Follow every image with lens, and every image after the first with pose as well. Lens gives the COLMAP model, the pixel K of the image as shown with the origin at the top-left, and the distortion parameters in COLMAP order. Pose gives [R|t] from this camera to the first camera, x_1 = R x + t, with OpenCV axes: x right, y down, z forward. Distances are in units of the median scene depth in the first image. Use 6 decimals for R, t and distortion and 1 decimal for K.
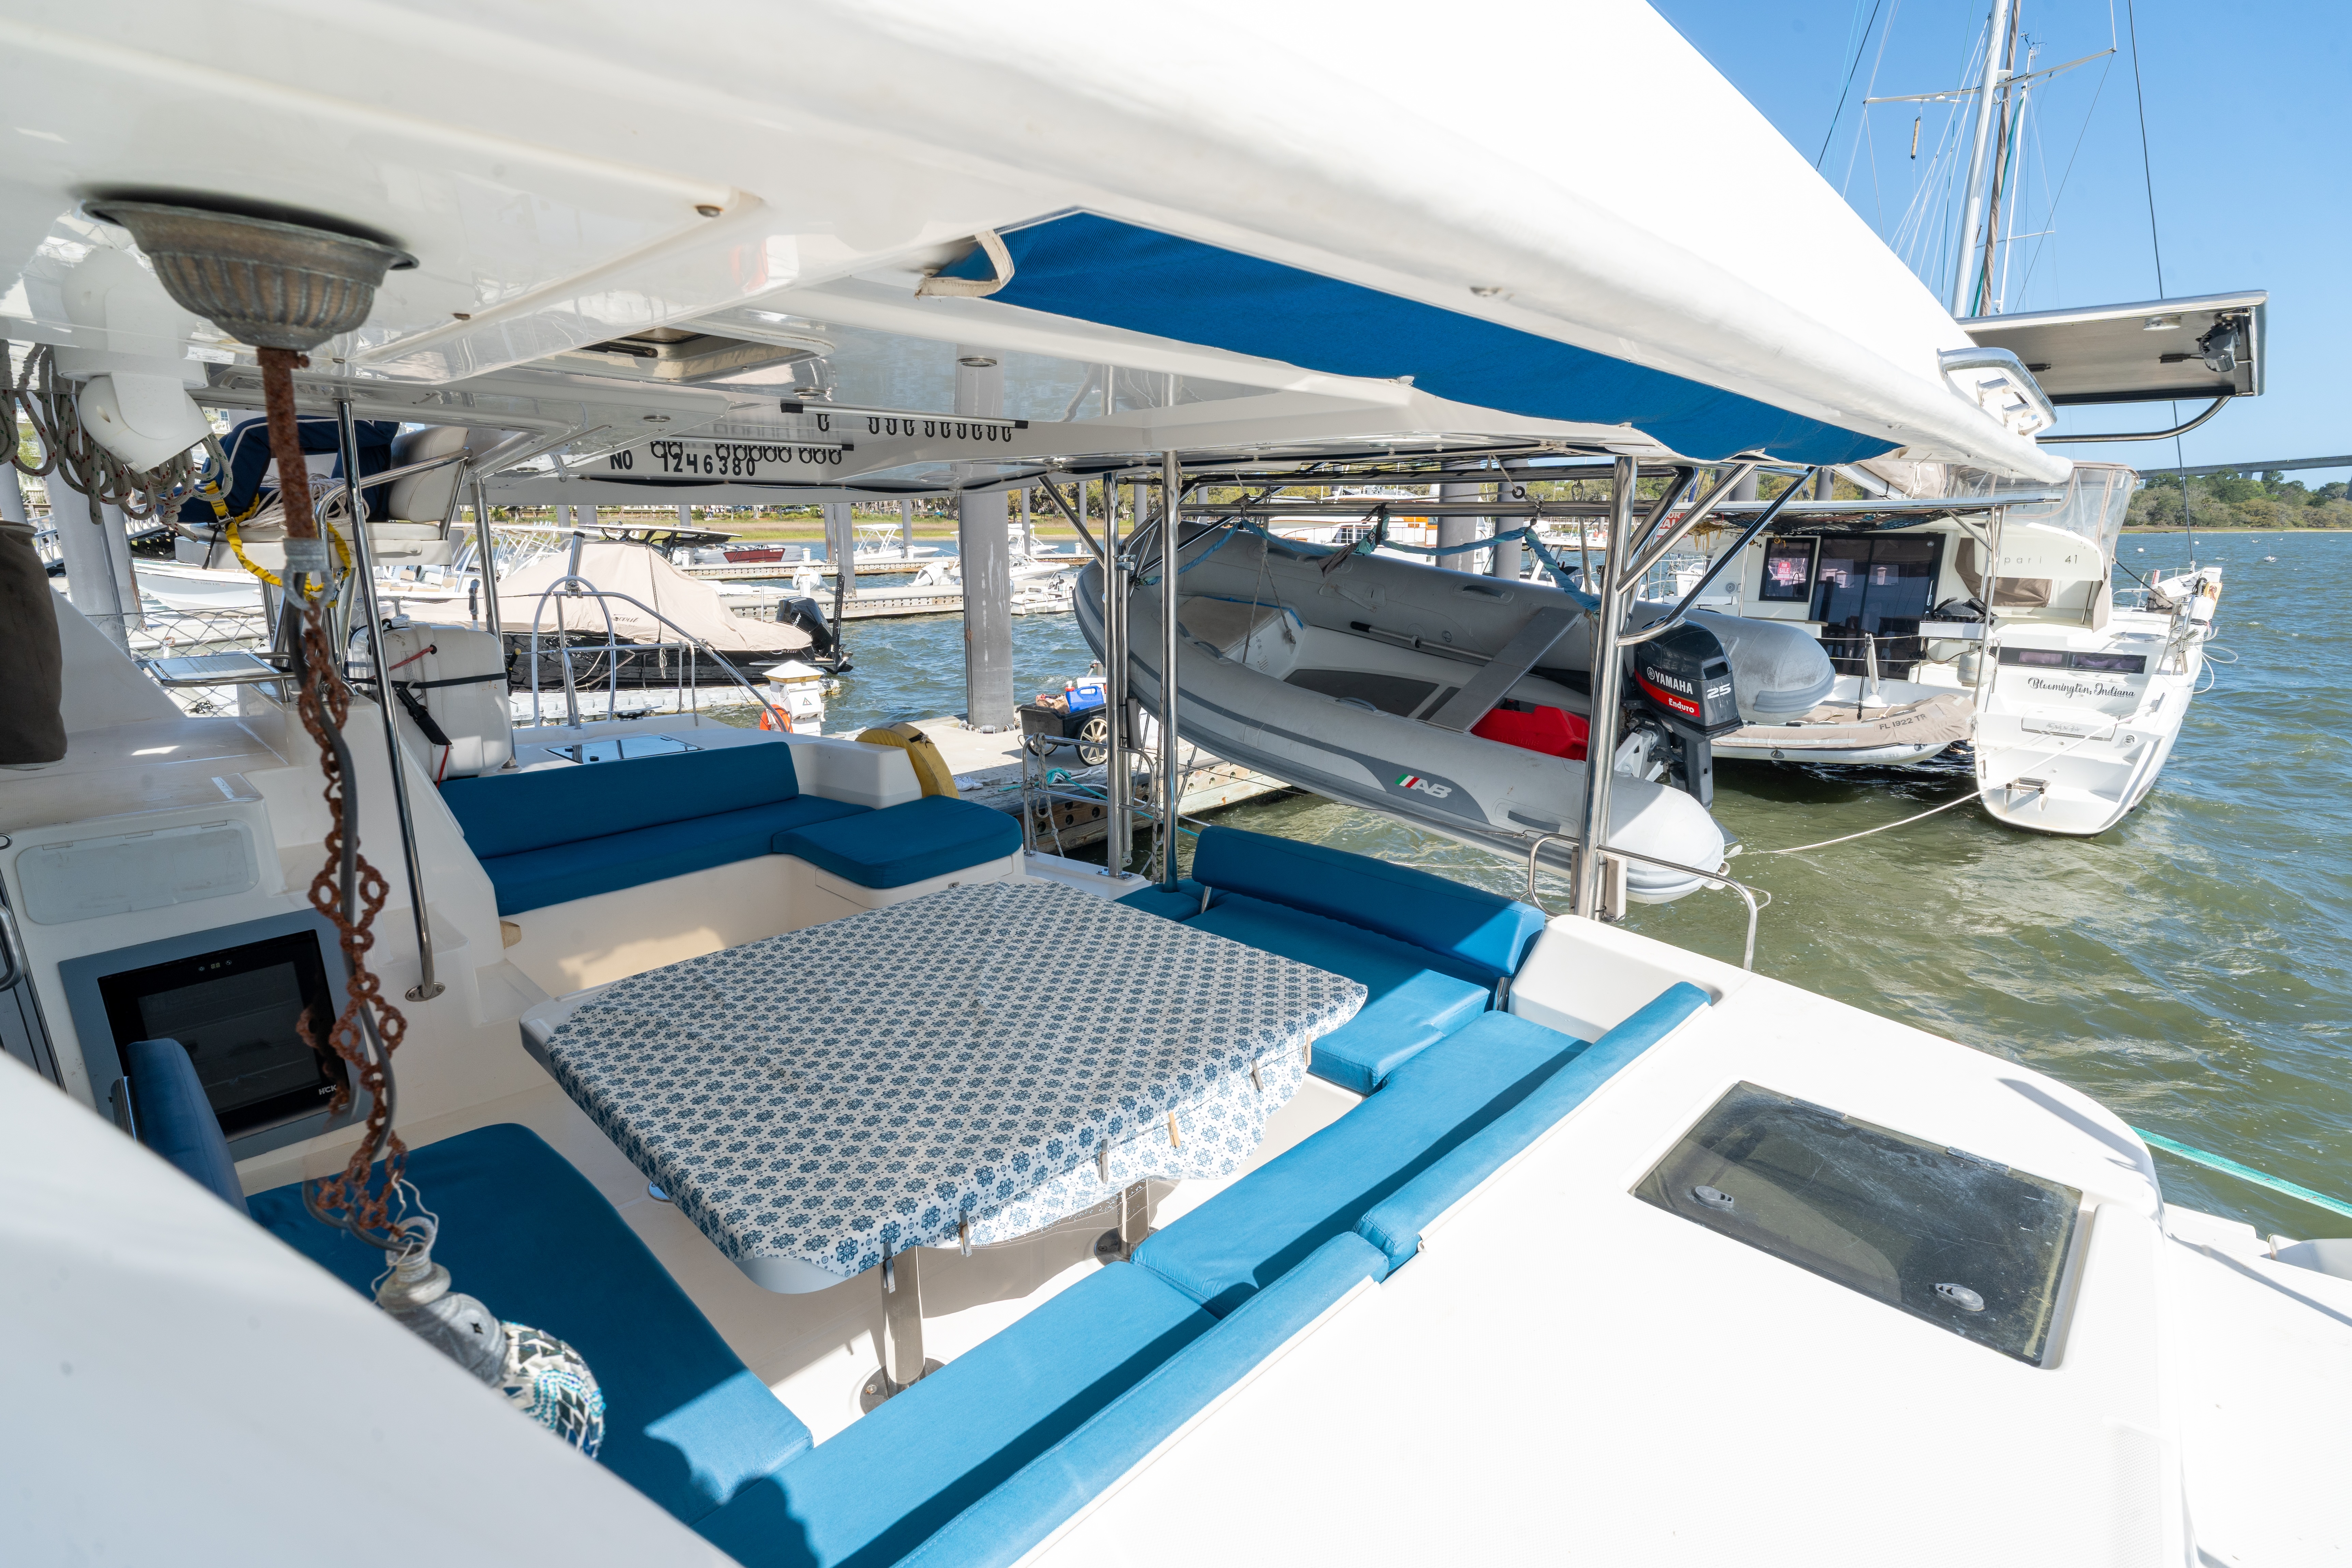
lens RADIAL K [[1101.9, 0, 1176.0], [0, 1101.9, 784.0], [0, 0, 1]] dist [0.000500, -0.005588]
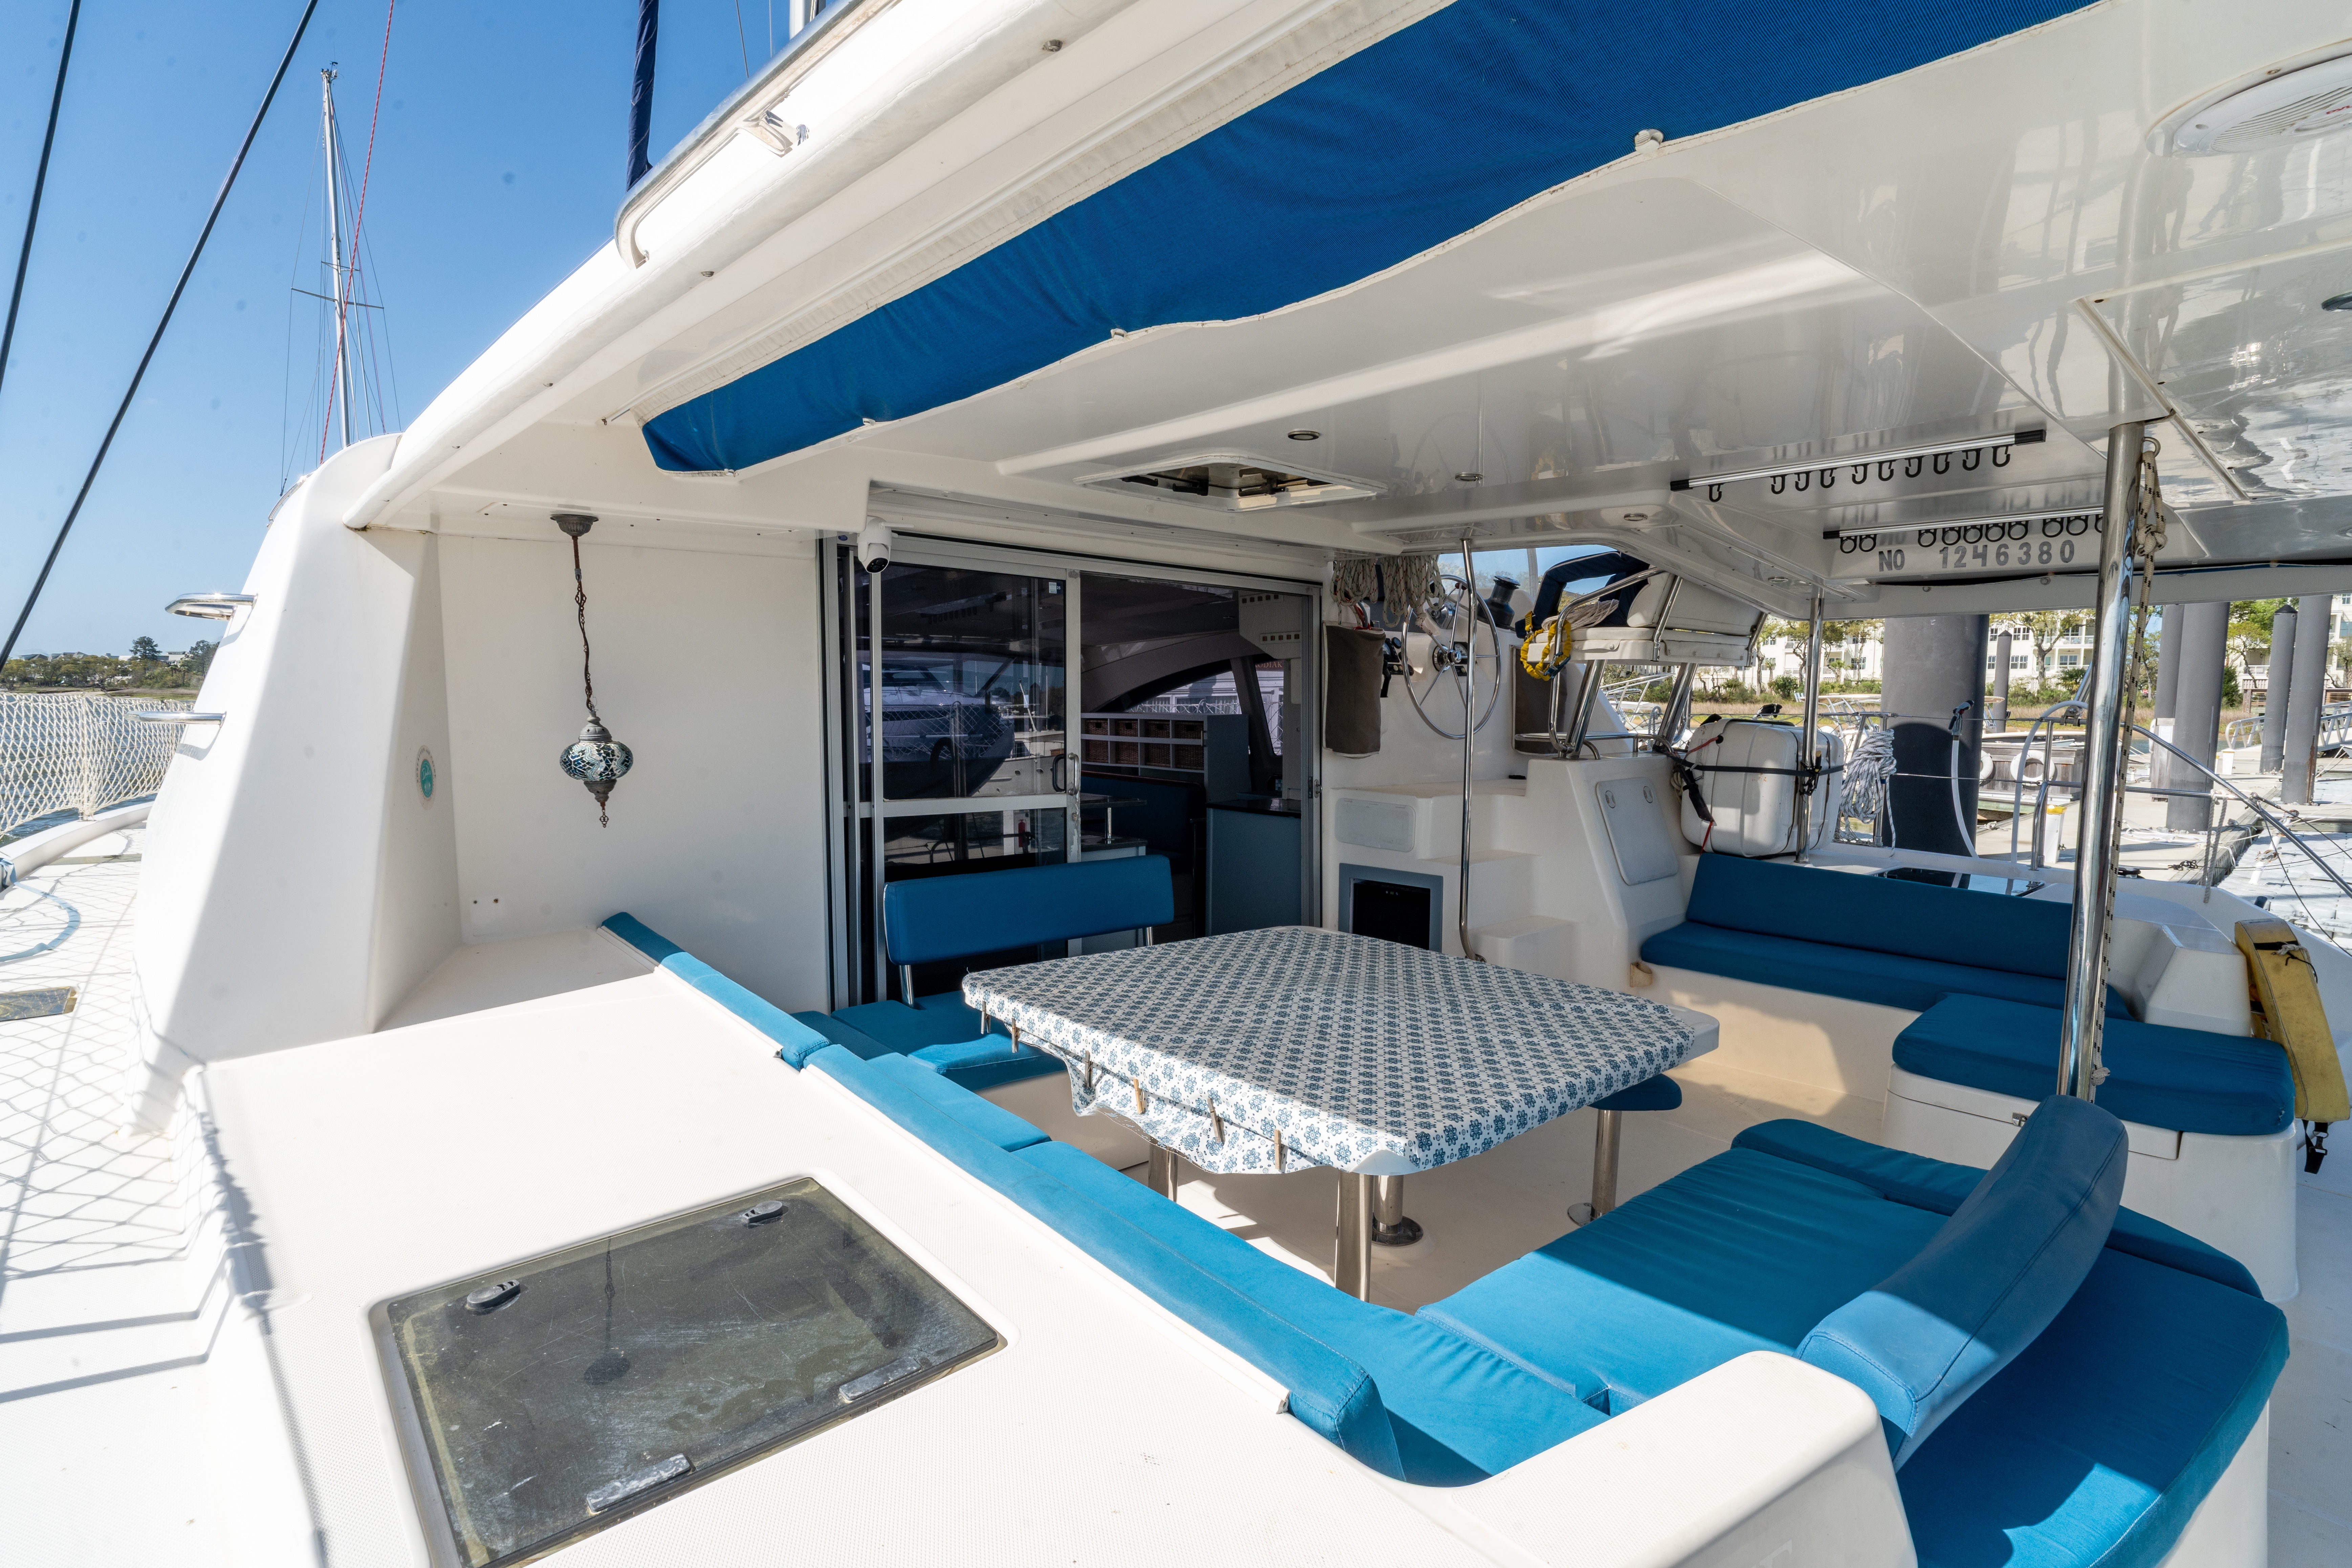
lens RADIAL K [[1101.9, 0, 1176.0], [0, 1101.9, 784.0], [0, 0, 1]] dist [0.000500, -0.005588]
pose [[-0.085665, 0.085724, -0.992629, 0.496829], [-0.238237, 0.965628, 0.103952, -0.056334], [0.967422, 0.245386, -0.062298, 0.487683]]
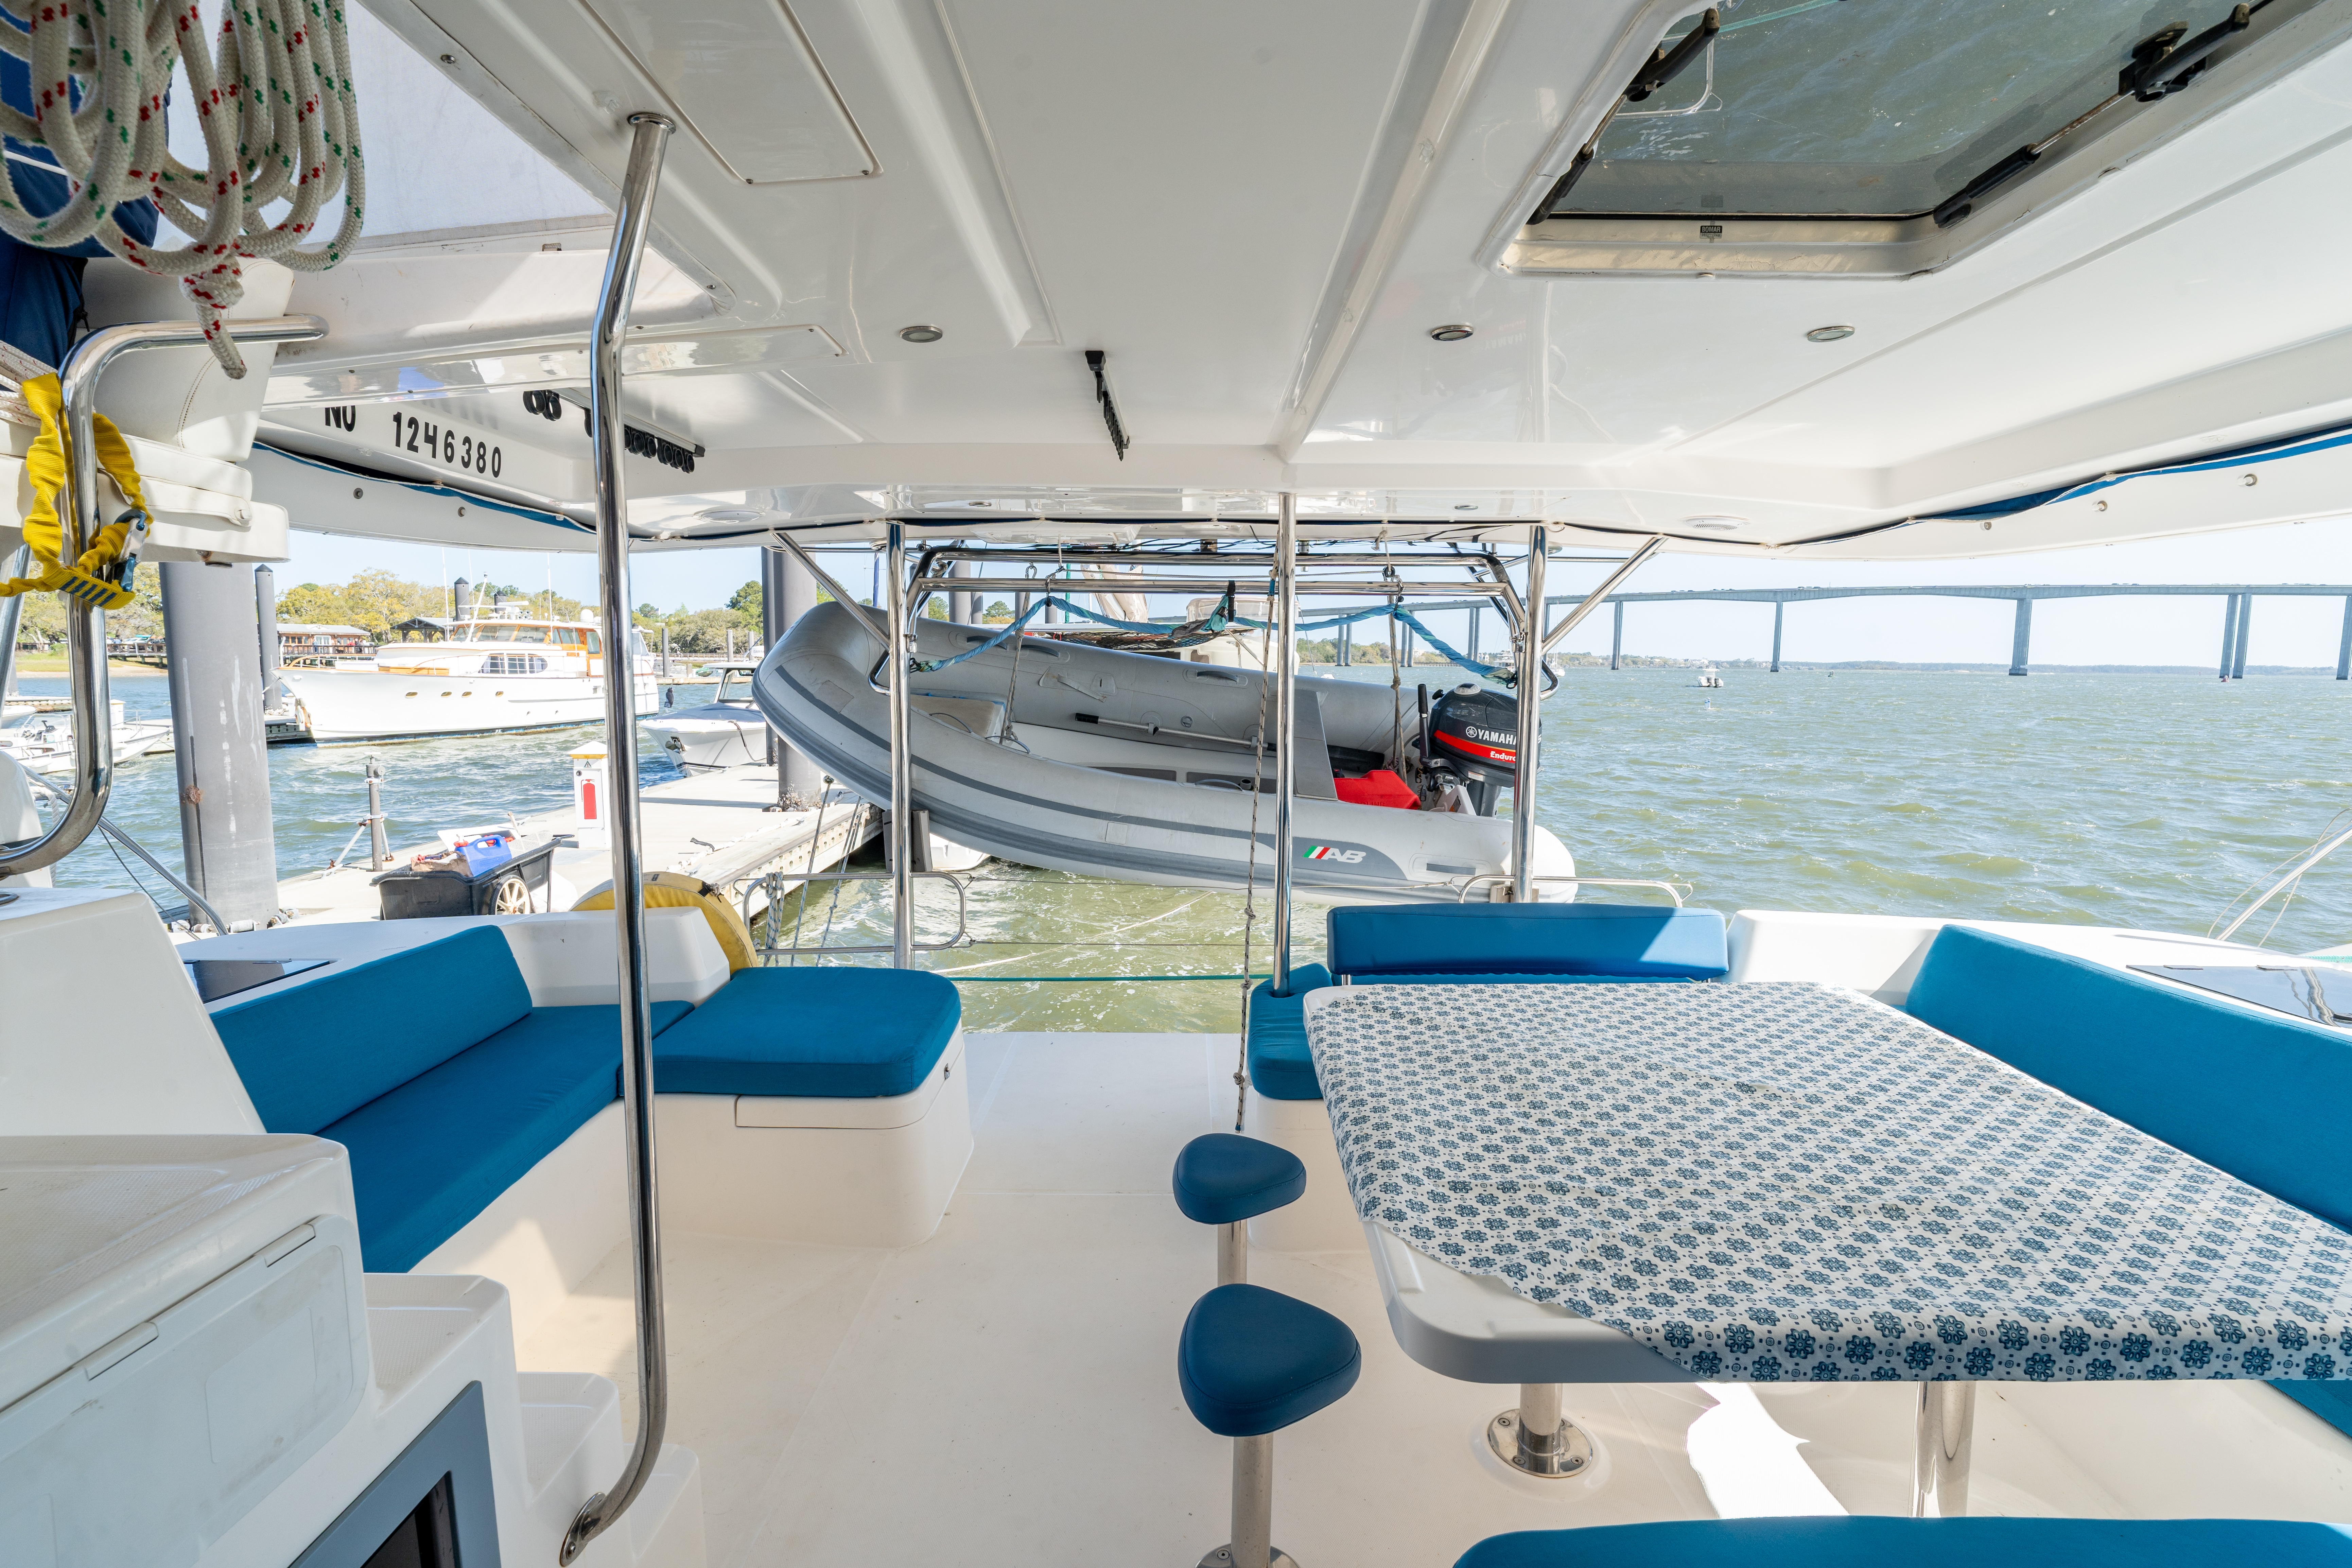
lens RADIAL K [[1102.1, 0, 1182.8], [0, 1102.1, 782.6], [0, 0, 1]] dist [-0.012155, -0.000057]
pose [[0.722601, -0.070191, 0.687692, -0.563588], [0.158122, 0.985239, -0.065588, -0.019225], [-0.672938, 0.156133, 0.723033, 0.361319]]
